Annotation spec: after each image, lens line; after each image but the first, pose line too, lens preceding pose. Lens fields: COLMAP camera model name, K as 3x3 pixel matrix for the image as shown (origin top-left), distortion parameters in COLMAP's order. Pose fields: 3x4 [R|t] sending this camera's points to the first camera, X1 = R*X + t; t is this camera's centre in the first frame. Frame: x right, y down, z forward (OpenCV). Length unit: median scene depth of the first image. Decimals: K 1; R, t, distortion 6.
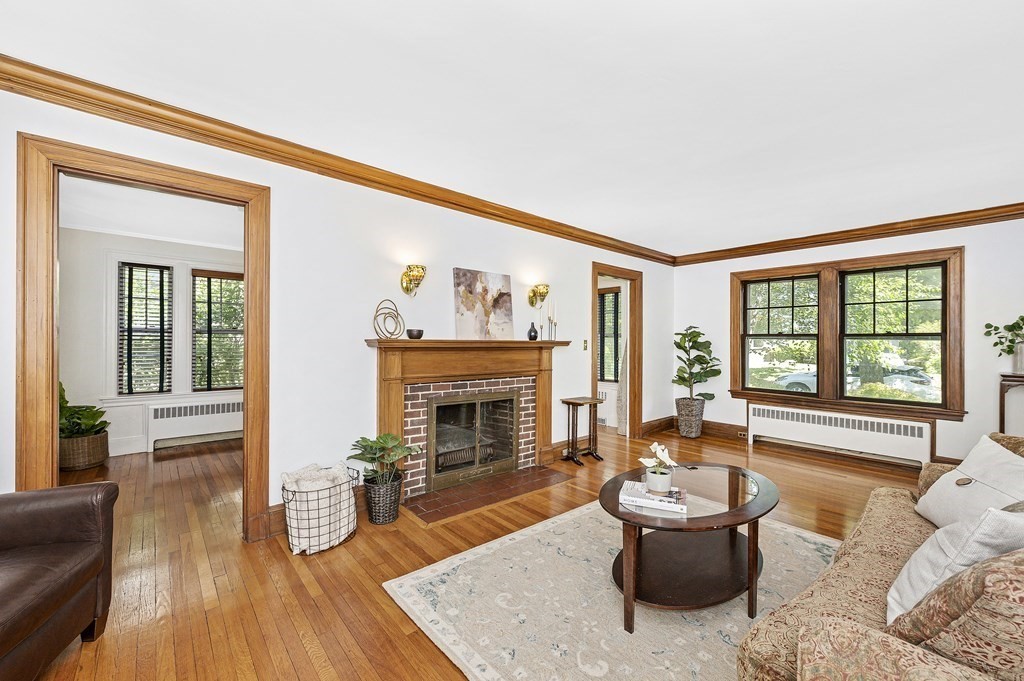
lens RADIAL K [[401.7, 0, 508.6], [0, 401.7, 349.8], [0, 0, 1]] dist [-0.000877, -0.000104]
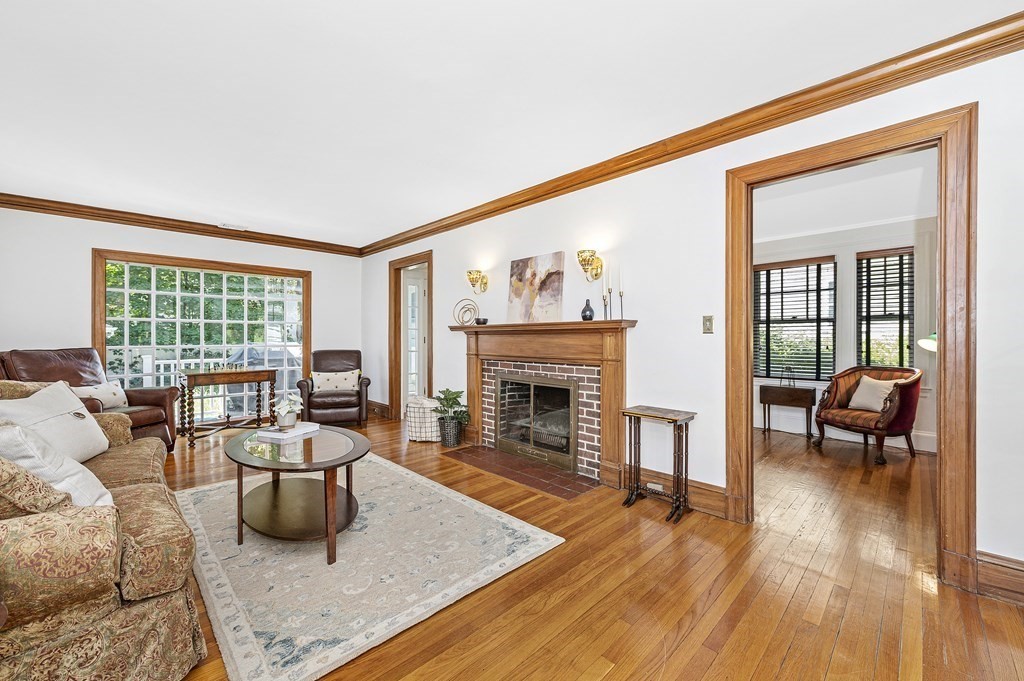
lens RADIAL K [[408.5, 0, 510.3], [0, 408.5, 336.6], [0, 0, 1]] dist [-0.001329, -0.000199]
pose [[0.064776, 0.000271, -0.997900, 0.919634], [-0.003377, 0.999994, 0.000052, 0.007765], [0.997894, 0.003367, 0.064776, 0.834359]]
